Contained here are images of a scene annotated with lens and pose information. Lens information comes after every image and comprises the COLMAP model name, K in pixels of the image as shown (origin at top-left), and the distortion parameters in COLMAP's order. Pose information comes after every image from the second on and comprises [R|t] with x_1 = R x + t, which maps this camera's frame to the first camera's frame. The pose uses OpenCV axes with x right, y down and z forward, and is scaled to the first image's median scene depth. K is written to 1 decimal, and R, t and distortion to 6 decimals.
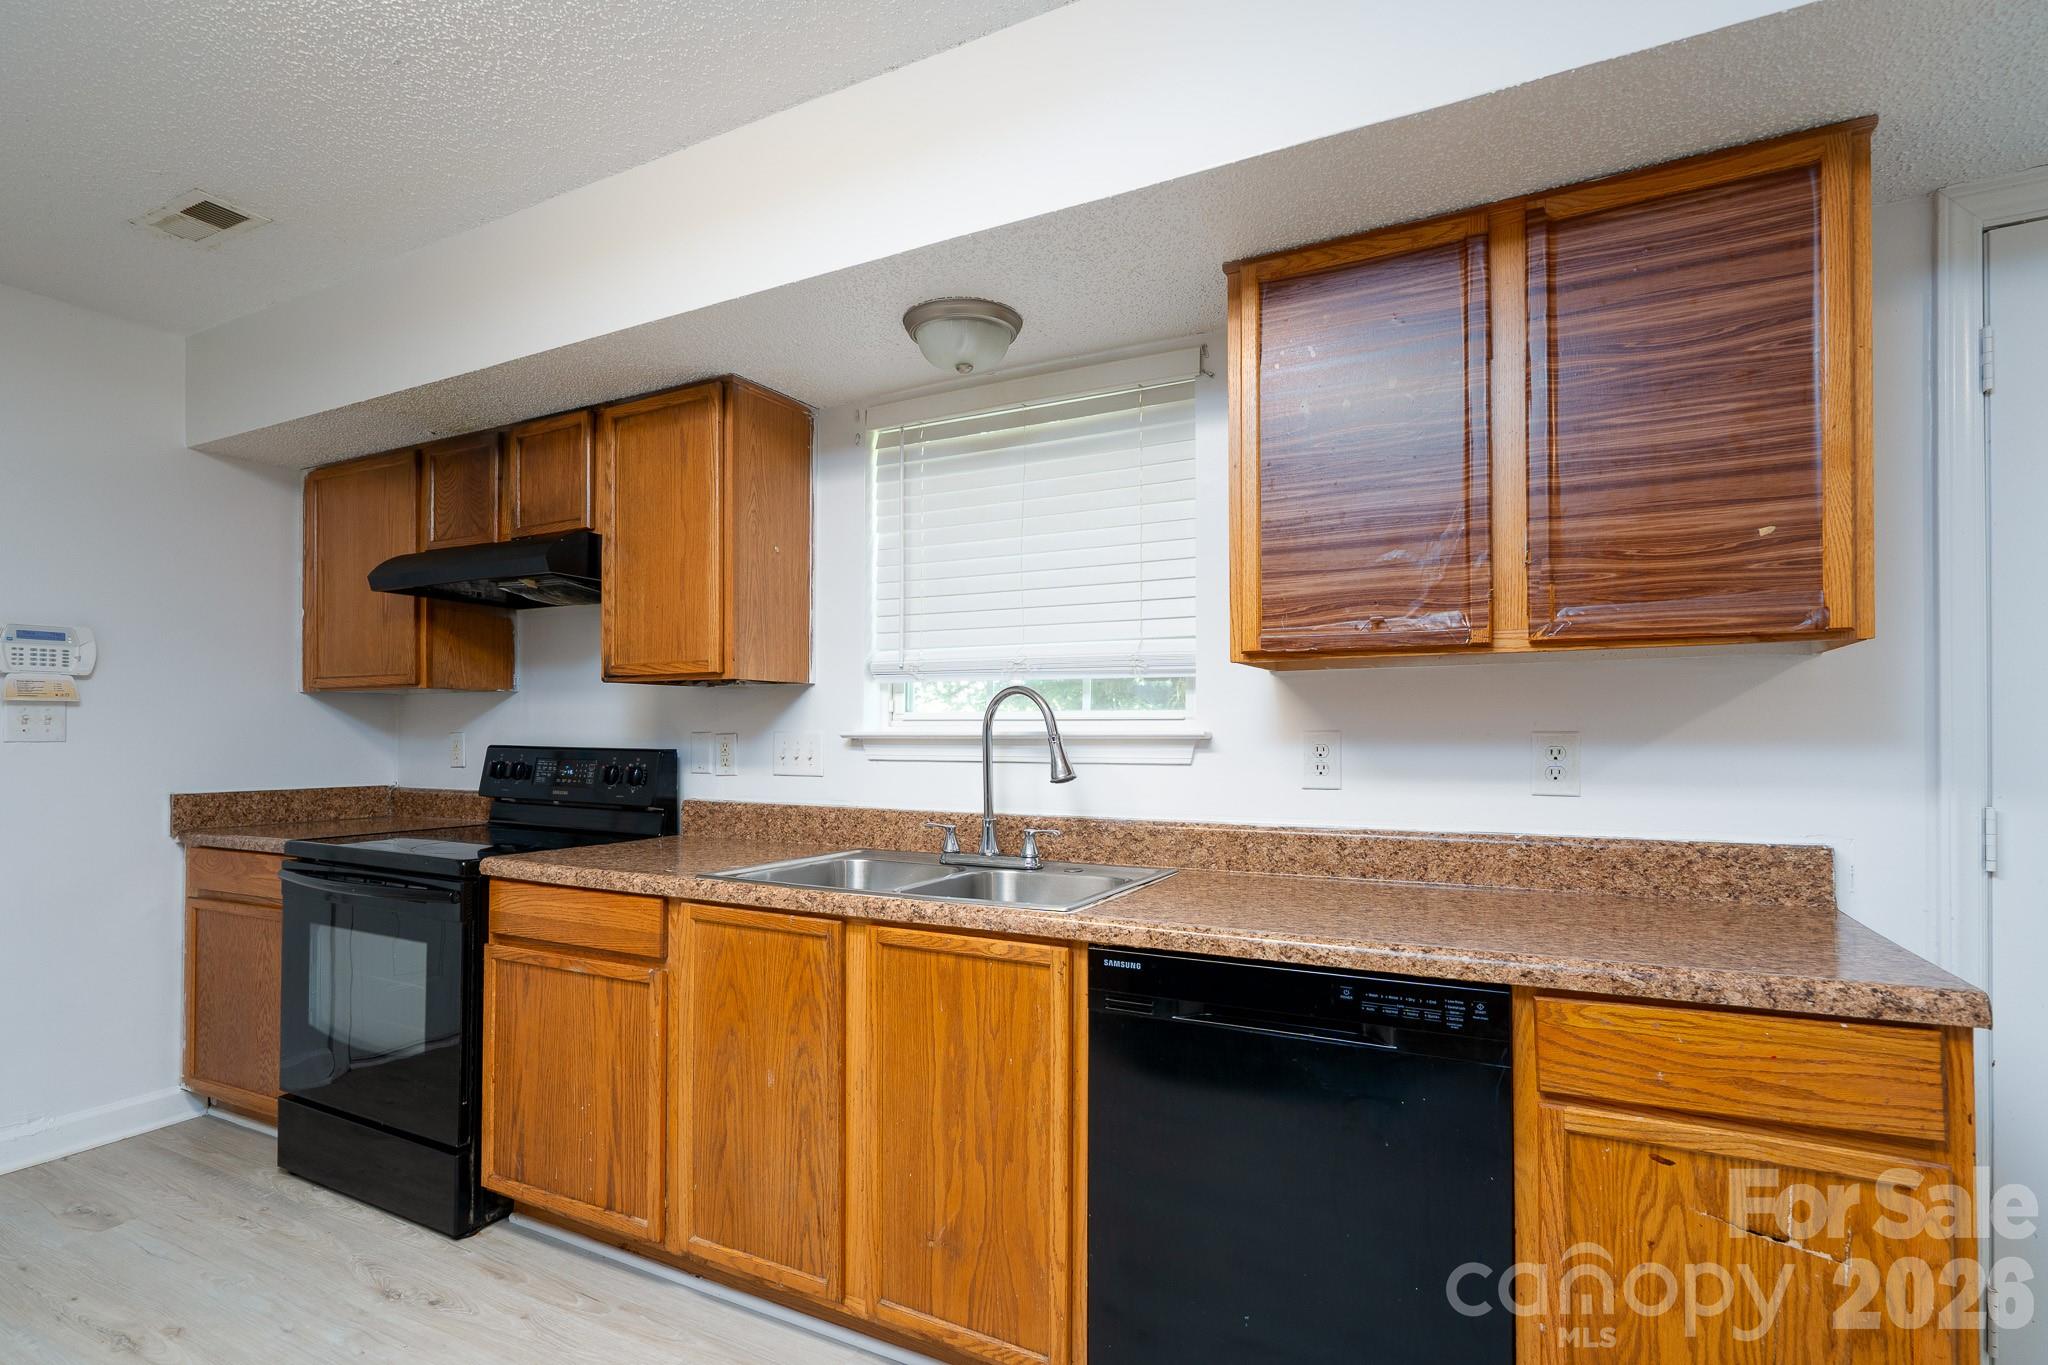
lens RADIAL K [[929.5, 0, 1024.3], [0, 929.5, 726.5], [0, 0, 1]] dist [-0.001873, -0.000159]
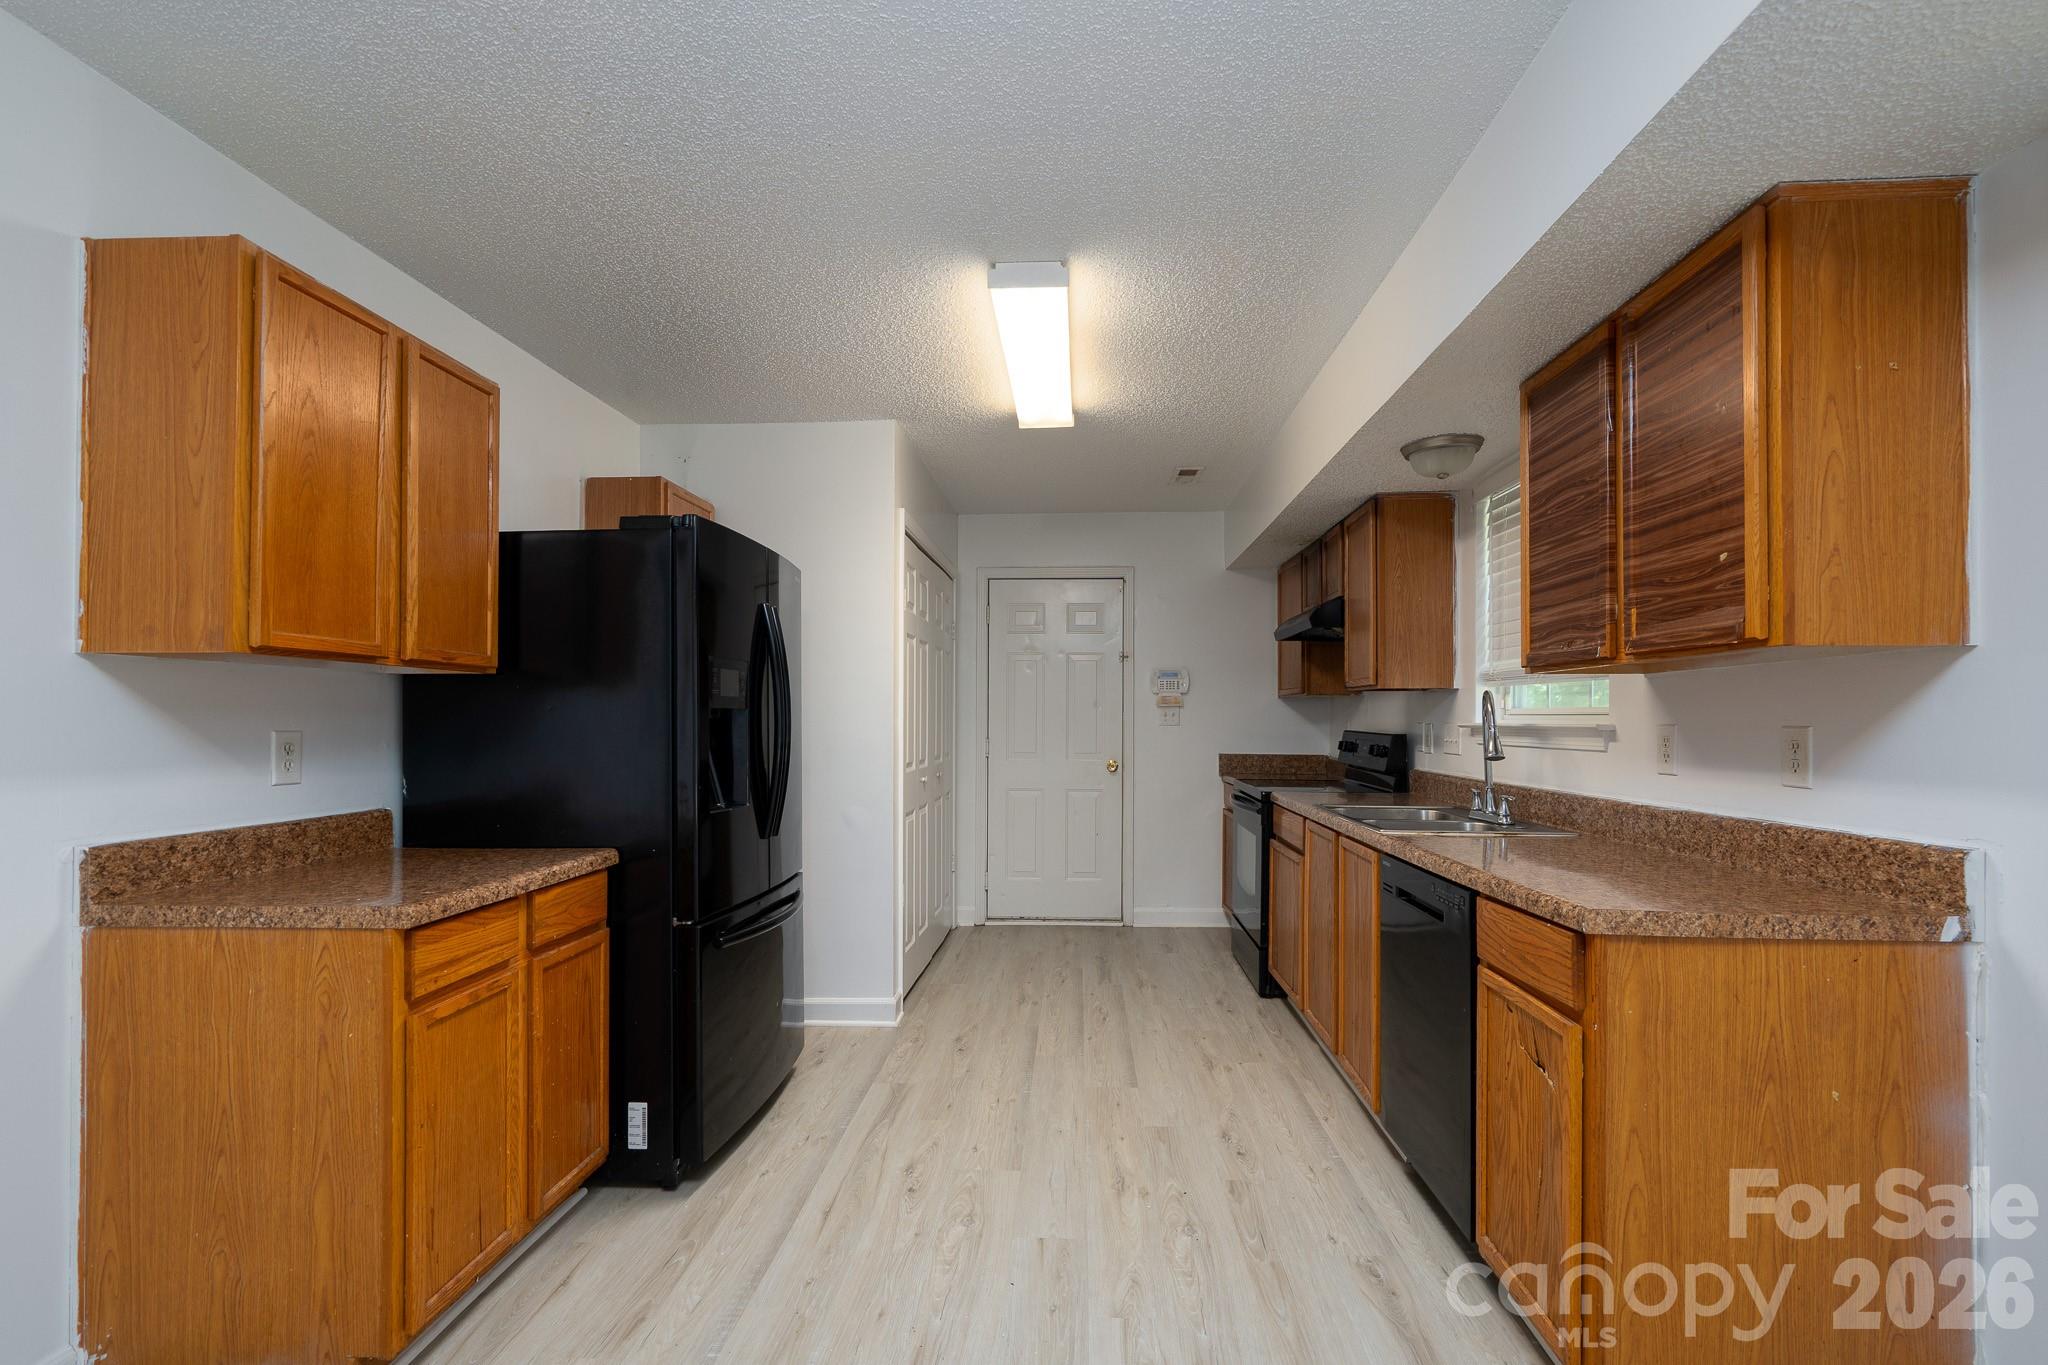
lens RADIAL K [[951.8, 0, 1016.1], [0, 951.8, 706.5], [0, 0, 1]] dist [-0.002116, 0.000049]
pose [[0.386858, -0.009808, -0.922087, 1.070075], [0.001123, 0.999948, -0.010165, -0.006155], [0.922139, 0.002897, 0.386849, -0.204040]]
